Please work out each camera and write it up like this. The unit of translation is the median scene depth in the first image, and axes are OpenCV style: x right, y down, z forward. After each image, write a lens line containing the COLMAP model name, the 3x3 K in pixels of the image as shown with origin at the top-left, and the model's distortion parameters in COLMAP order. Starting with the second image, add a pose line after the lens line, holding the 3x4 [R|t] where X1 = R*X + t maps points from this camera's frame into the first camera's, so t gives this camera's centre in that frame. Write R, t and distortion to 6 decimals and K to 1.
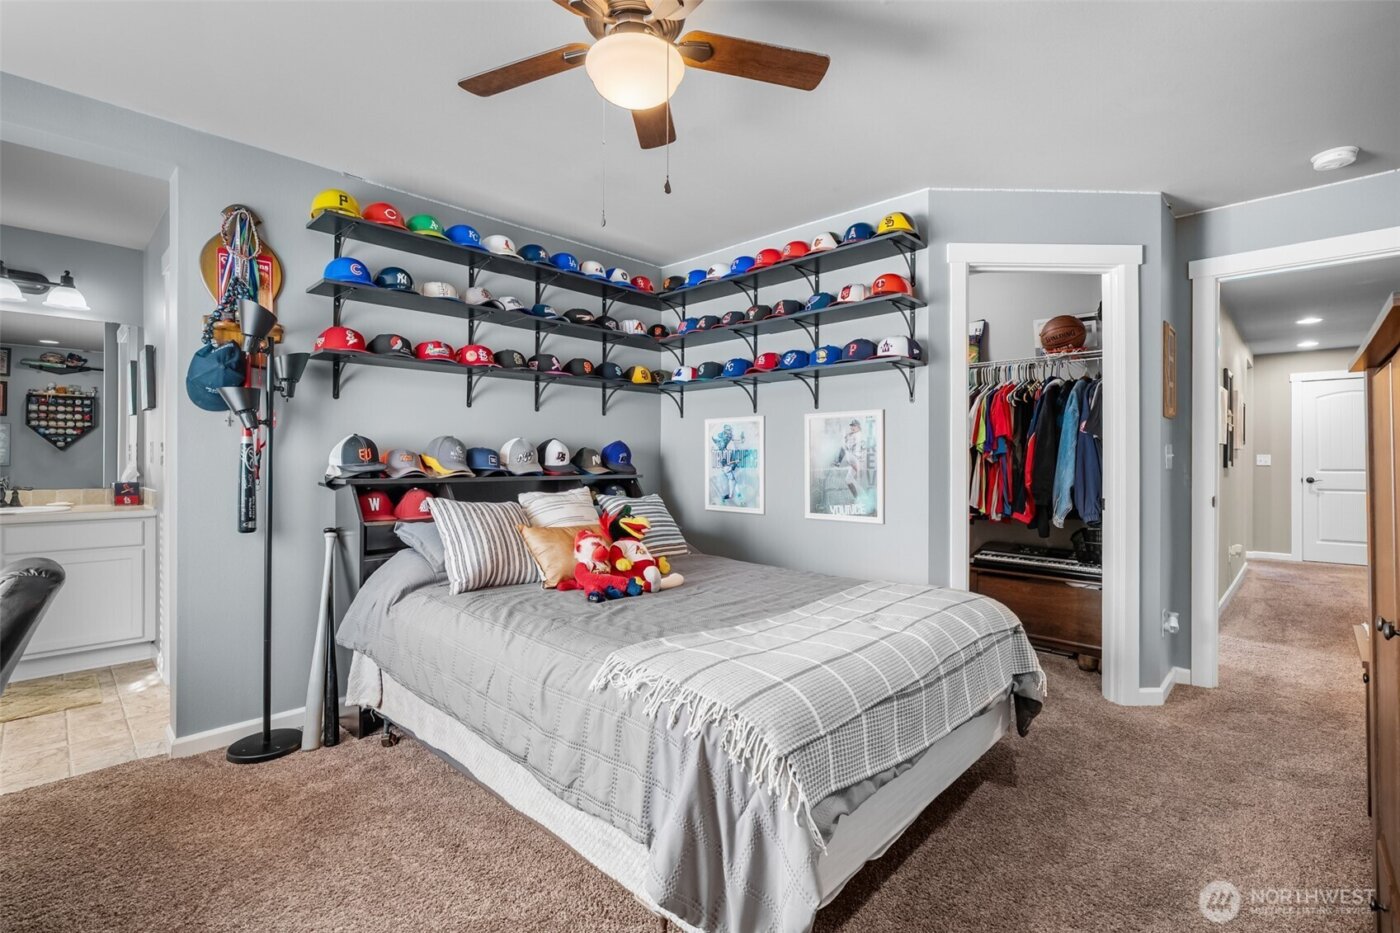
lens RADIAL K [[634.7, 0, 699.2], [0, 634.7, 458.4], [0, 0, 1]] dist [-0.001508, -0.000508]
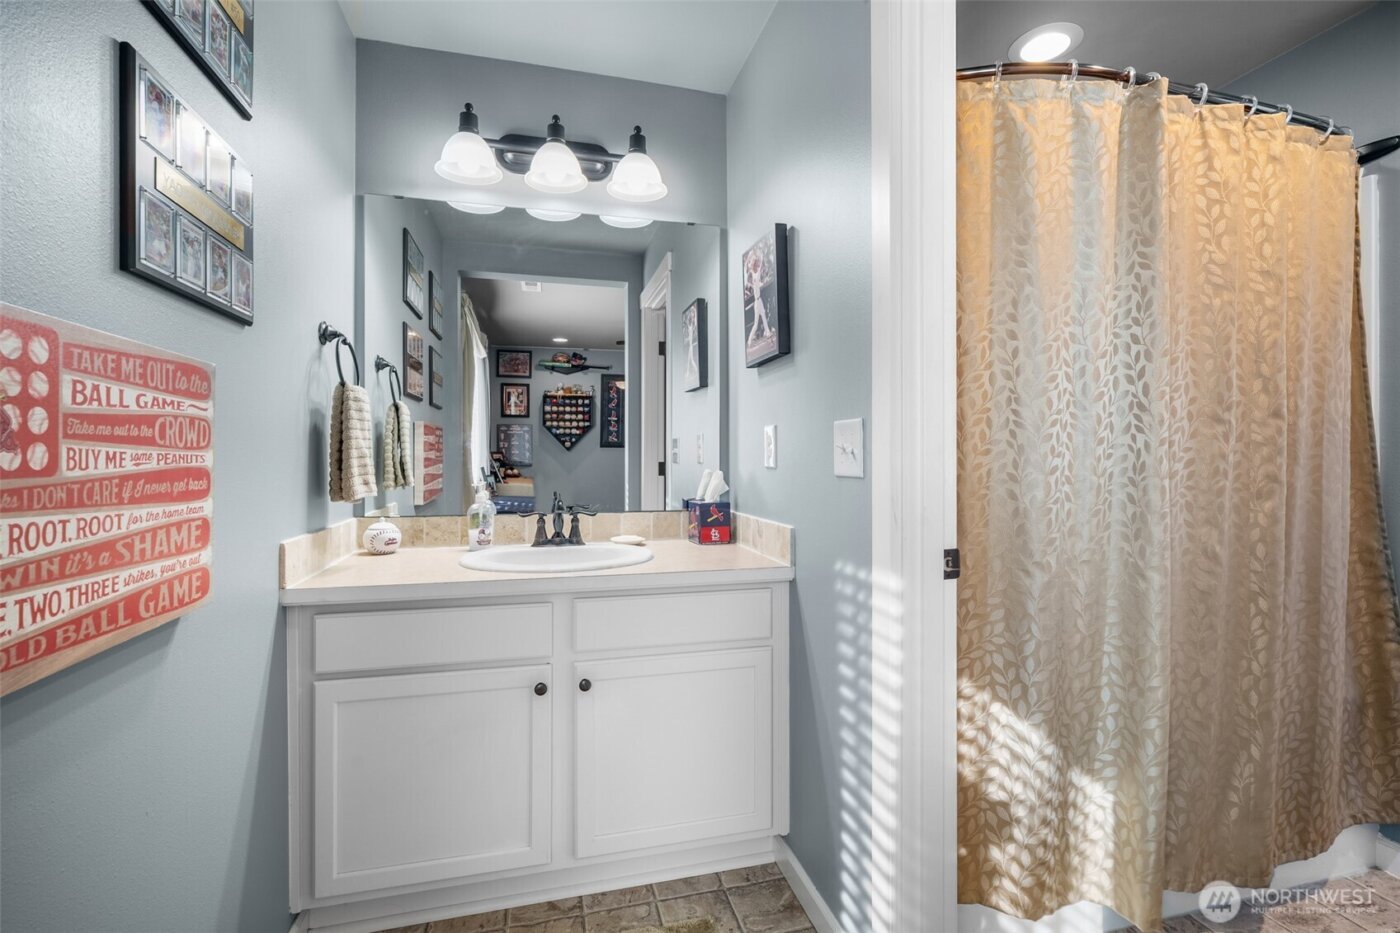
lens RADIAL K [[634.7, 0, 700.1], [0, 634.7, 463.9], [0, 0, 1]] dist [-0.001508, -0.000508]
pose [[0.852896, 0.003797, -0.522068, -0.311560], [0.000850, 0.999962, 0.008661, -0.000422], [0.522081, -0.007831, 0.852860, 0.259578]]
